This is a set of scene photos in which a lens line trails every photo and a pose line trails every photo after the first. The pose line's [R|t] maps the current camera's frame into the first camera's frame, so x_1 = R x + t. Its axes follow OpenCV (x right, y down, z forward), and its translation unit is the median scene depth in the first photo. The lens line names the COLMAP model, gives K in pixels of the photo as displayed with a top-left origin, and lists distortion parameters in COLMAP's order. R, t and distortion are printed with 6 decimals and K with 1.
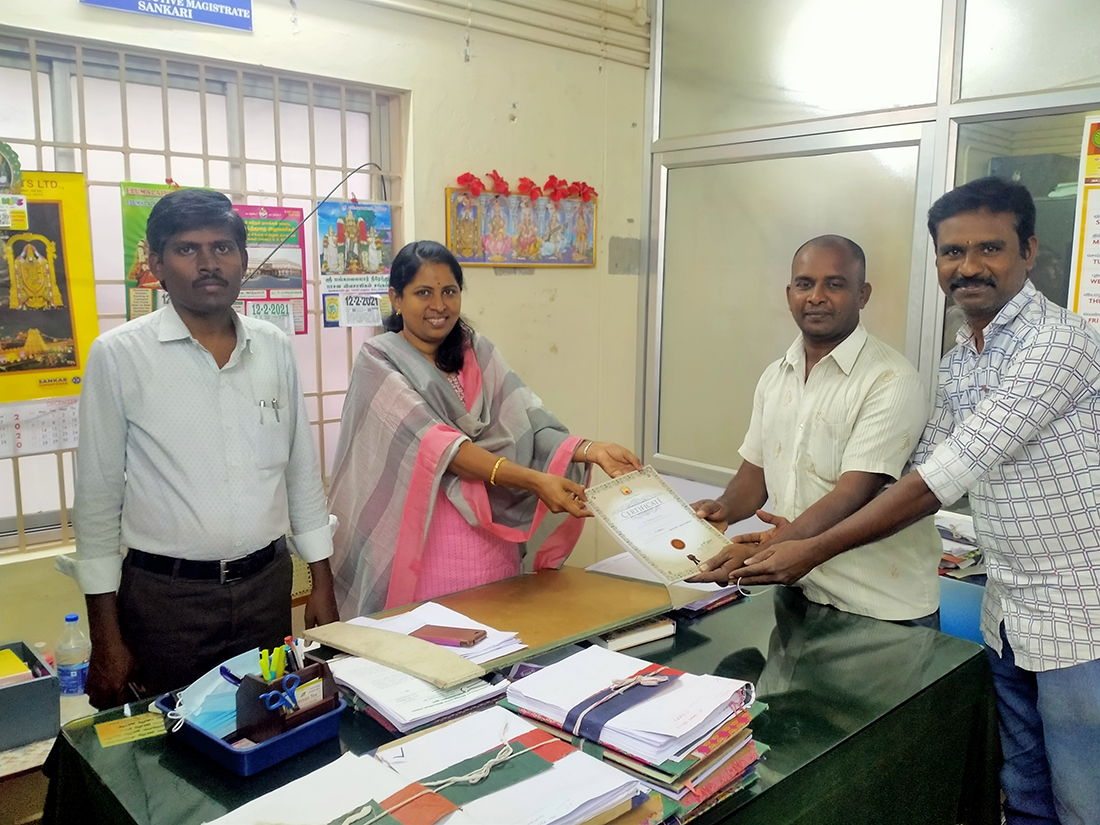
lens RADIAL K [[921.3, 0, 548.8], [0, 921.3, 412.4], [0, 0, 1]] dist [-0.028694, -0.019549]
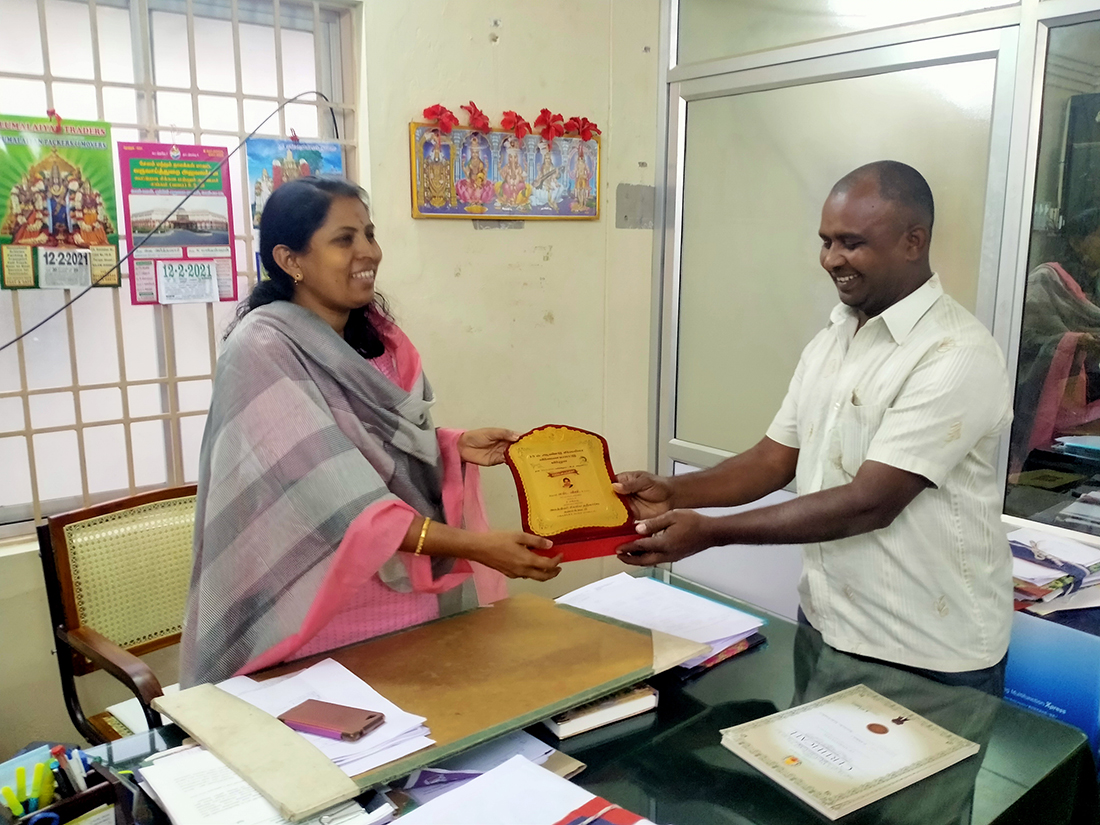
lens RADIAL K [[921.3, 0, 550.3], [0, 921.3, 412.6], [0, 0, 1]] dist [-0.028694, -0.019549]
pose [[0.998703, 0.002557, -0.050844, 0.059452], [-0.000664, 0.999307, 0.037222, -0.015219], [0.050904, -0.037140, 0.998013, 0.181449]]
